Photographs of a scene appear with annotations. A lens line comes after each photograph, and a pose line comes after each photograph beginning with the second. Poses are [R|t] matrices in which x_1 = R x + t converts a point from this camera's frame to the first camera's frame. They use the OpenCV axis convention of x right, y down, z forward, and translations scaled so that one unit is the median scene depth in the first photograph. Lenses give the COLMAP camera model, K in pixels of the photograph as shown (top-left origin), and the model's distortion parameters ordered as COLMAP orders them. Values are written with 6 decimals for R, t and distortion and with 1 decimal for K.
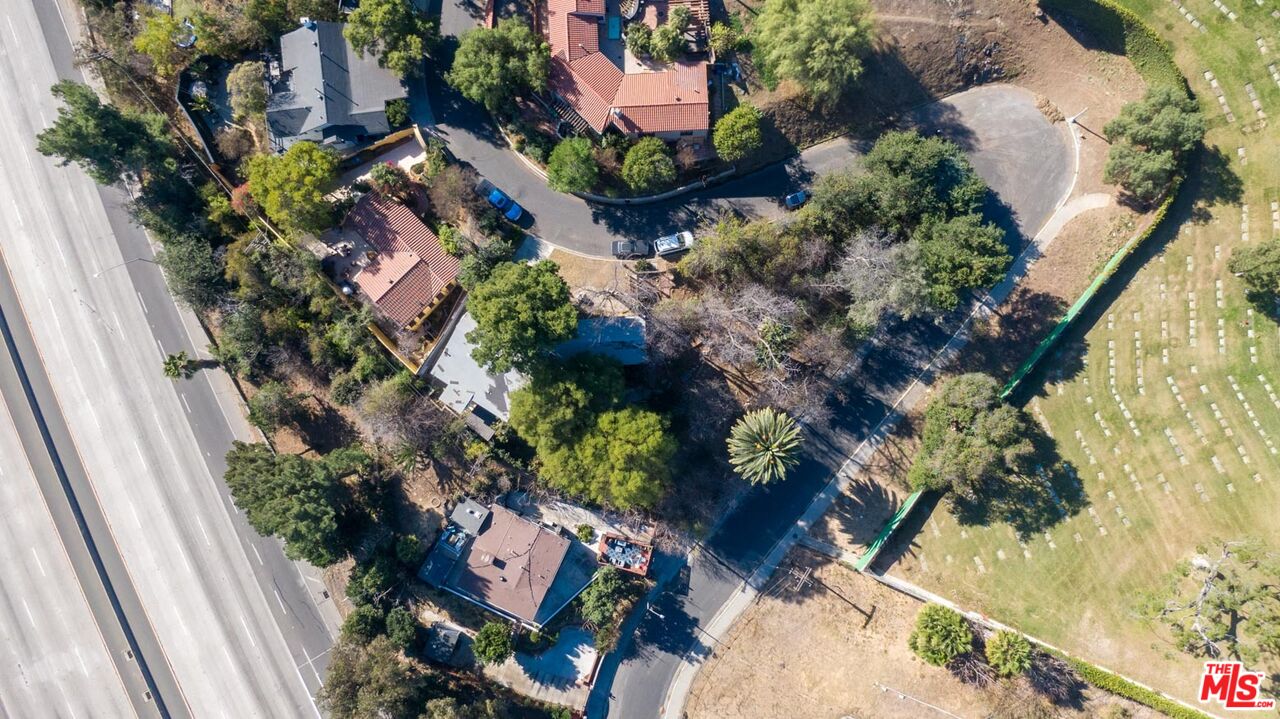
lens RADIAL K [[921.6, 0, 641.3], [0, 921.6, 360.6], [0, 0, 1]] dist [0.004653, -0.058742]
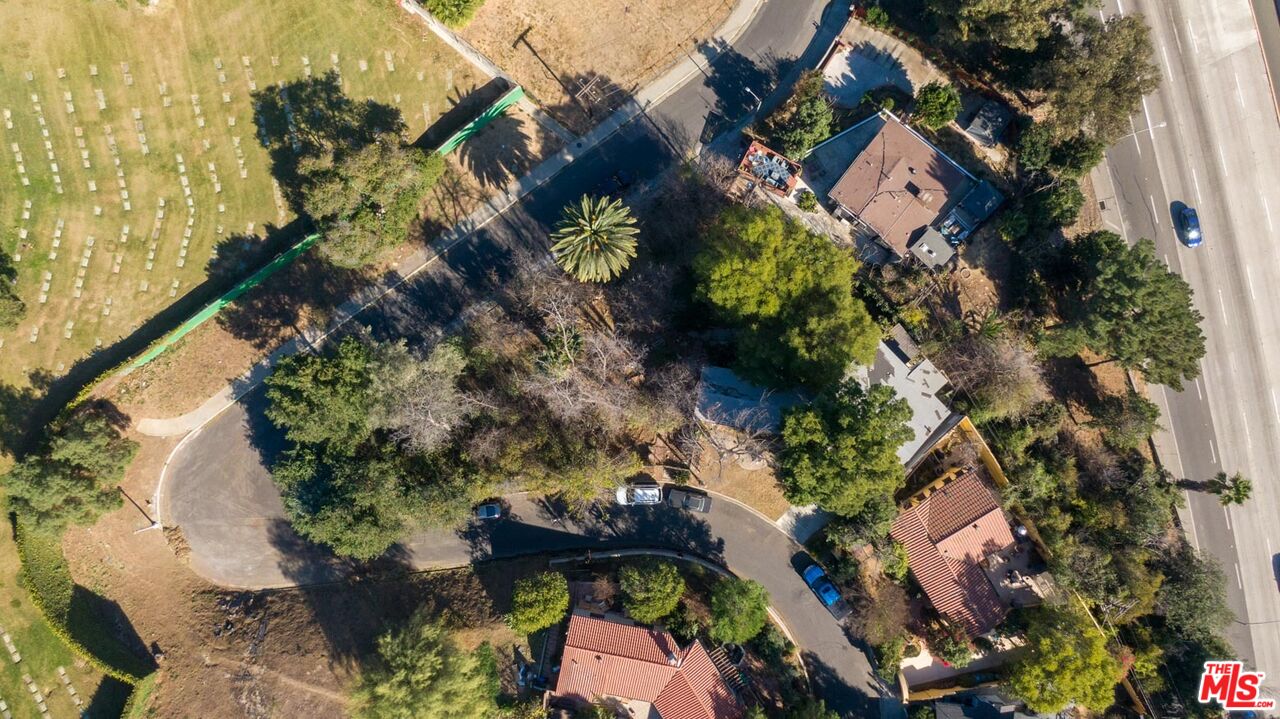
lens RADIAL K [[921.6, 0, 641.3], [0, 921.6, 360.6], [0, 0, 1]] dist [0.004653, -0.058742]
pose [[-0.972287, -0.232993, 0.019289, 0.046464], [0.233770, -0.969958, 0.067327, -0.064075], [0.003022, 0.069971, 0.997544, 0.134627]]
